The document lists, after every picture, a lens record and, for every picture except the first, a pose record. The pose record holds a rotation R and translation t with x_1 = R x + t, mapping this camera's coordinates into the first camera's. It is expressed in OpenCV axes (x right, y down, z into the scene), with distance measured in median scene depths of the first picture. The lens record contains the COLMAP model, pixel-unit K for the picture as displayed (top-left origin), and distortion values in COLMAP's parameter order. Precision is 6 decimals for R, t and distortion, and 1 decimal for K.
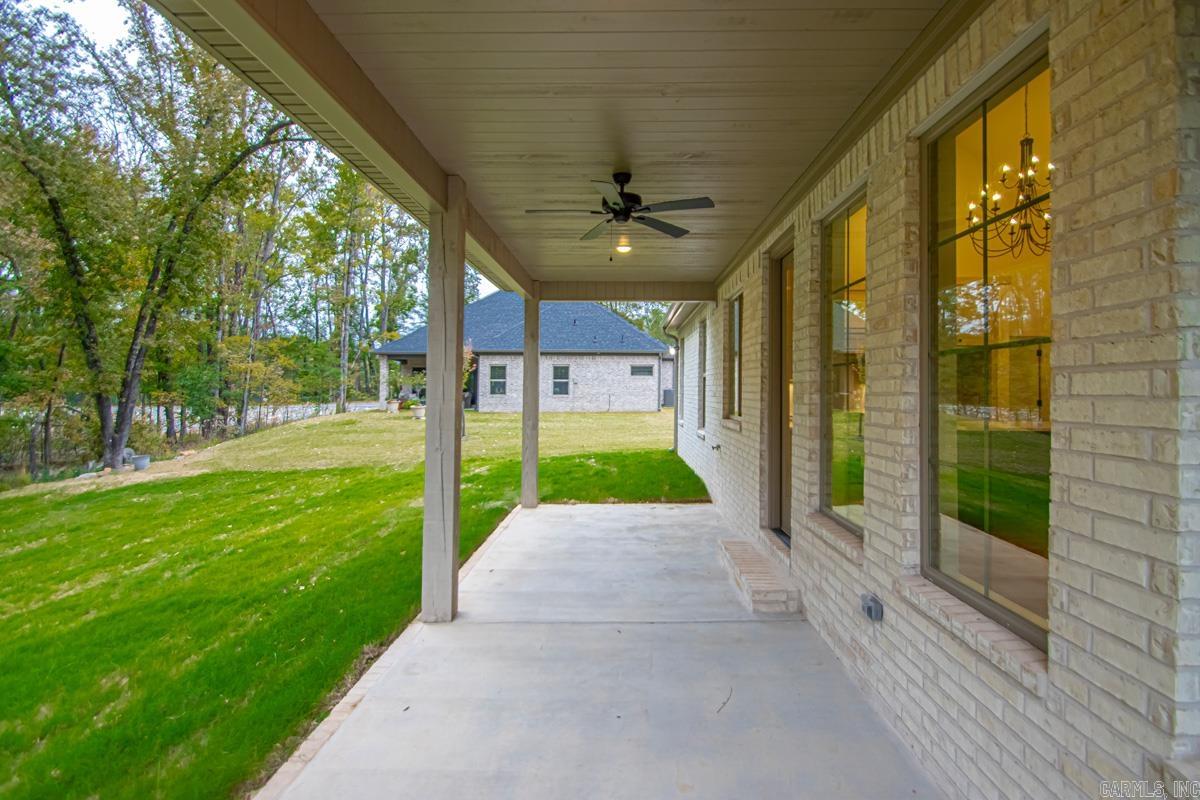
lens RADIAL K [[598.5, 0, 635.7], [0, 598.5, 374.7], [0, 0, 1]] dist [-0.016202, -0.010351]
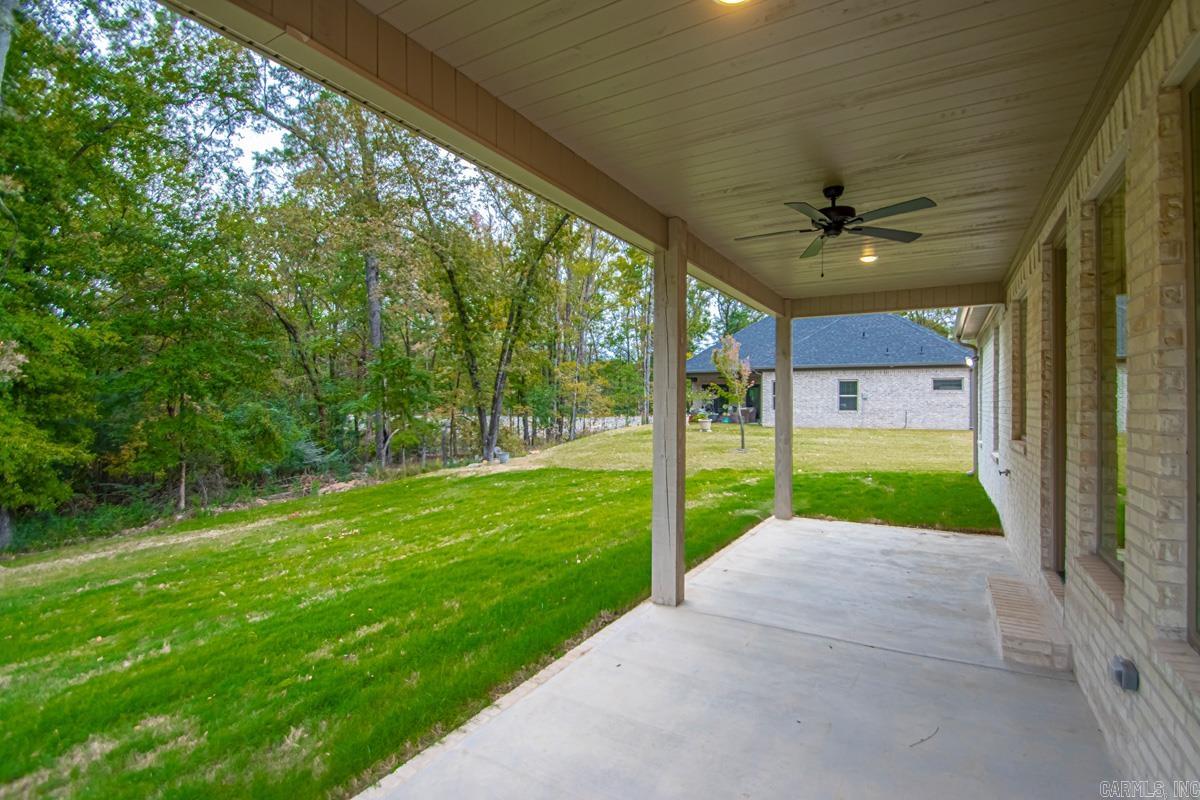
lens RADIAL K [[571.8, 0, 594.1], [0, 571.8, 392.4], [0, 0, 1]] dist [-0.032386, -0.007861]
pose [[0.846526, -0.007065, -0.532300, 0.112314], [0.008689, 0.999962, 0.000547, -0.000089], [0.532276, -0.005088, 0.846555, -0.007480]]
